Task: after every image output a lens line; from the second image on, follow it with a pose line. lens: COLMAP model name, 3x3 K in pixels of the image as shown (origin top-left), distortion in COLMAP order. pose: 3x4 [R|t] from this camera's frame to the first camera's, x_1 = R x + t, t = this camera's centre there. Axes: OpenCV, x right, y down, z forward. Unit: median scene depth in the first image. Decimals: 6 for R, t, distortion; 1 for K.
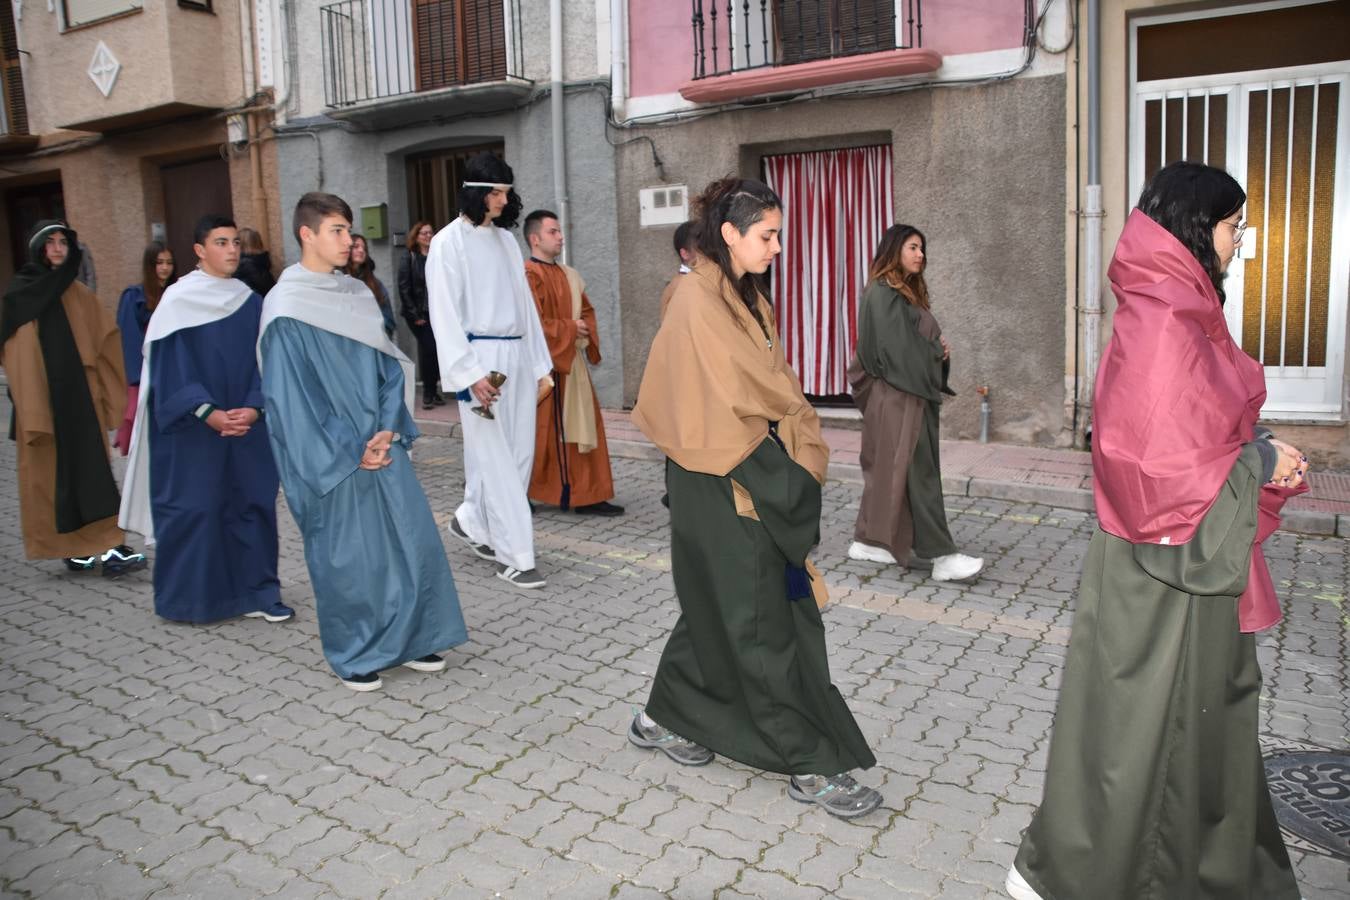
lens RADIAL K [[1072.0, 0, 673.0], [0, 1072.0, 444.4], [0, 0, 1]] dist [-0.163727, 0.134576]
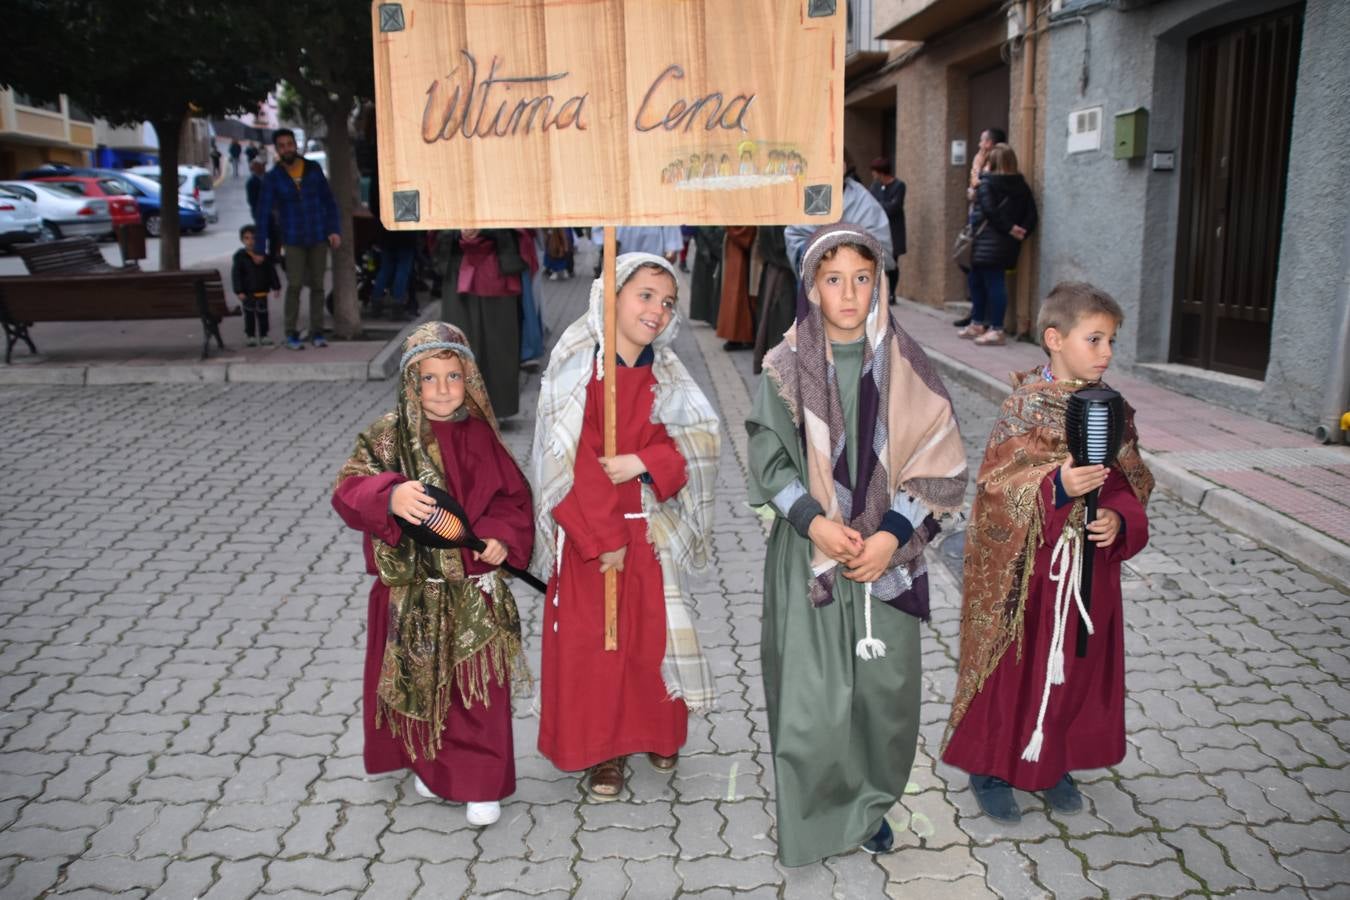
lens RADIAL K [[1069.0, 0, 672.4], [0, 1069.0, 450.6], [0, 0, 1]] dist [-0.166145, 0.133973]
pose [[0.574741, 0.200015, -0.793515, 0.136638], [-0.147620, 0.979104, 0.139874, -0.051380], [0.804910, 0.036747, 0.592257, 0.333029]]
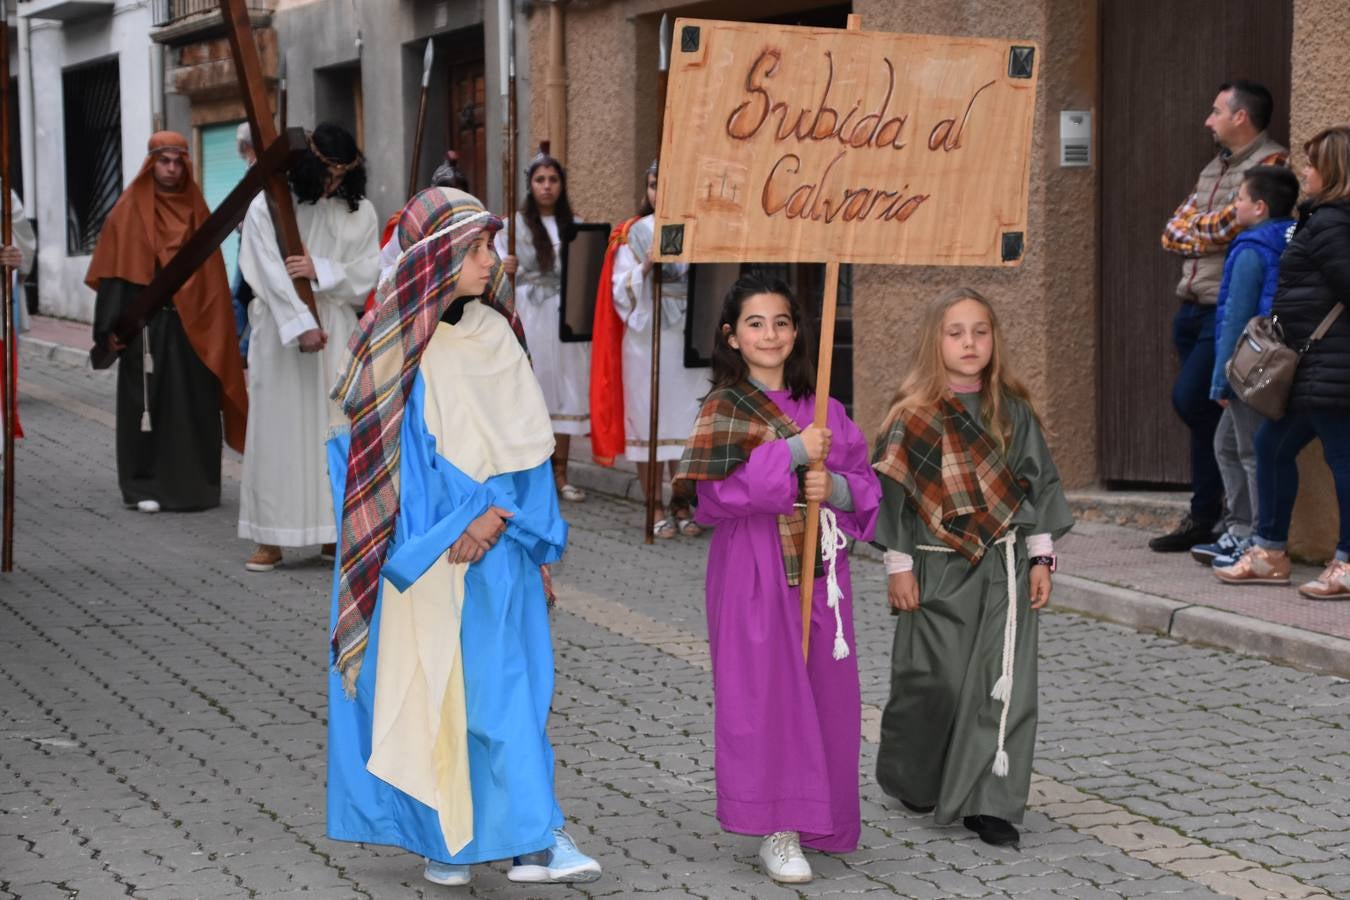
lens RADIAL K [[2734.9, 0, 690.7], [0, 2734.9, 443.7], [0, 0, 1]] dist [0.301075, 0.433154]
pose [[0.836340, 0.064100, -0.544451, -0.077405], [-0.116113, 0.991321, -0.061650, -0.021539], [0.535774, 0.114778, 0.836524, 0.127715]]
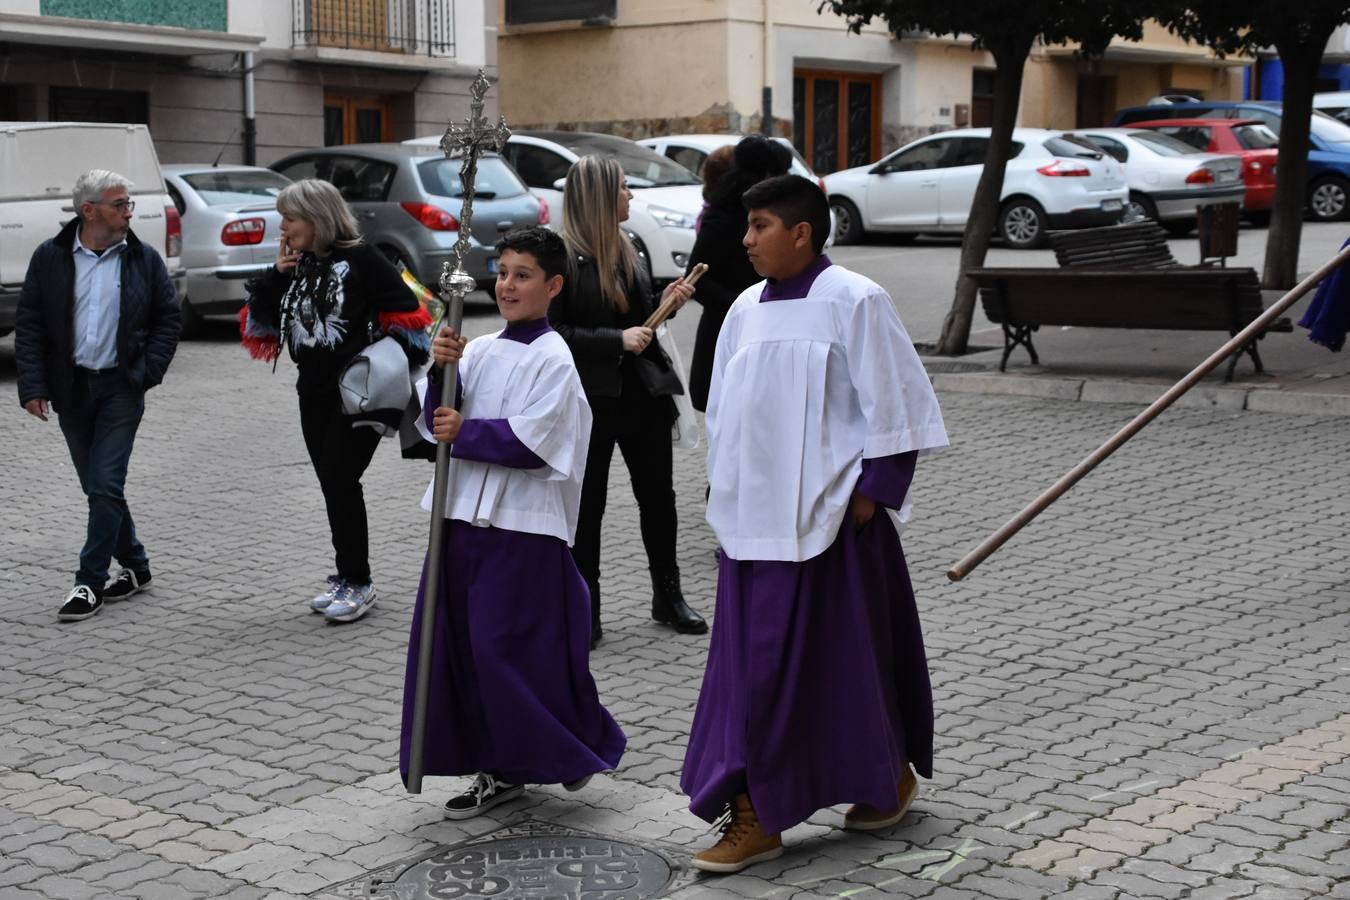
lens RADIAL K [[2370.1, 0, 664.5], [0, 2370.1, 424.6], [0, 0, 1]] dist [0.159226, 0.750645]
pose [[-0.147969, 0.119541, -0.981741, 0.727833], [-0.153990, 0.977776, 0.142268, -0.082180], [0.976930, 0.172229, -0.126272, 0.368745]]
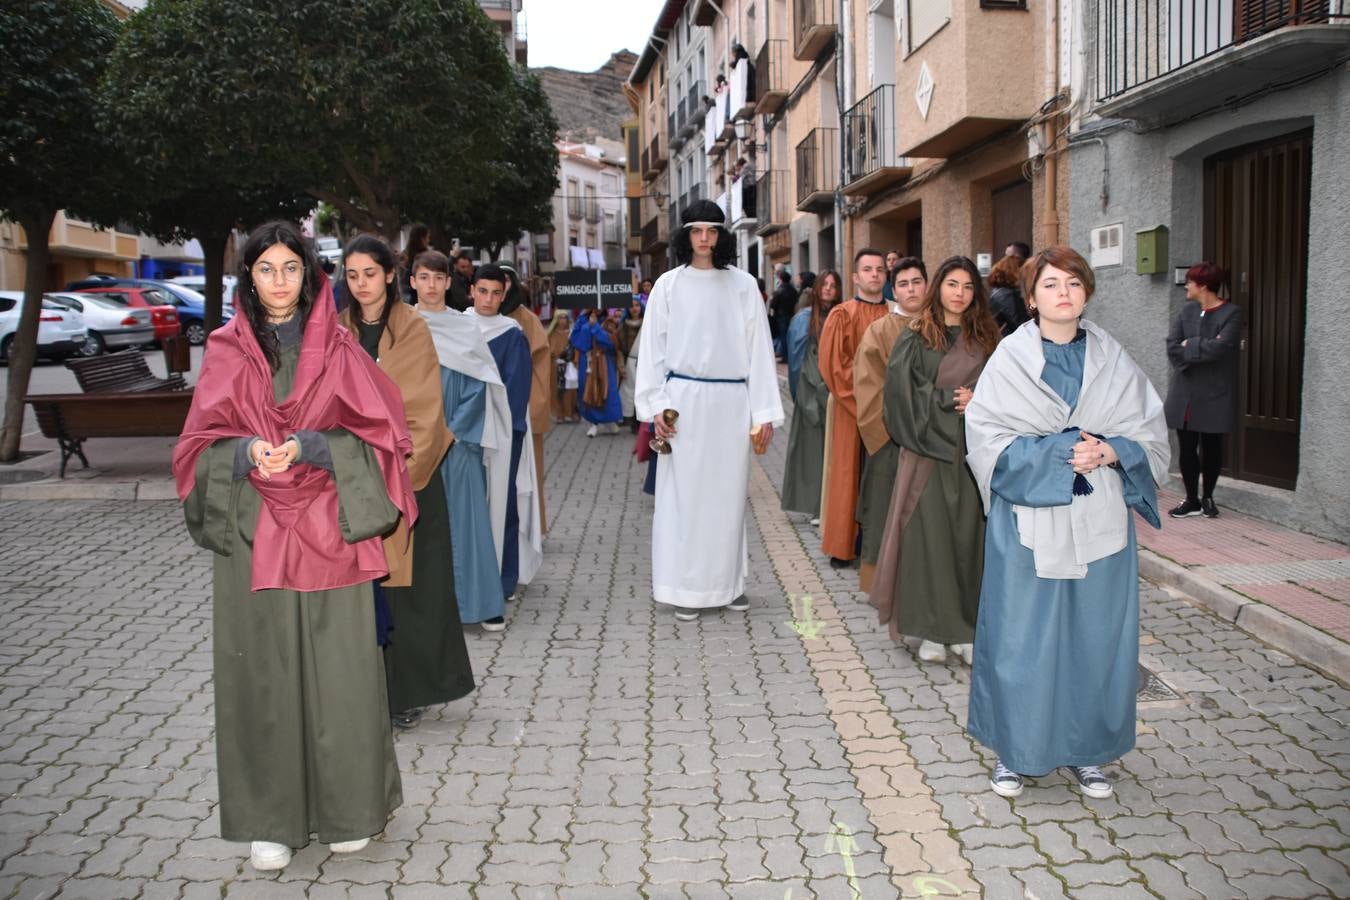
lens RADIAL K [[1072.0, 0, 673.0], [0, 1072.0, 444.4], [0, 0, 1]] dist [-0.163727, 0.134576]
pose [[0.555920, 0.115611, -0.823157, 0.144036], [-0.139107, 0.989255, 0.044993, -0.061993], [0.819513, 0.089495, 0.566029, 0.317266]]
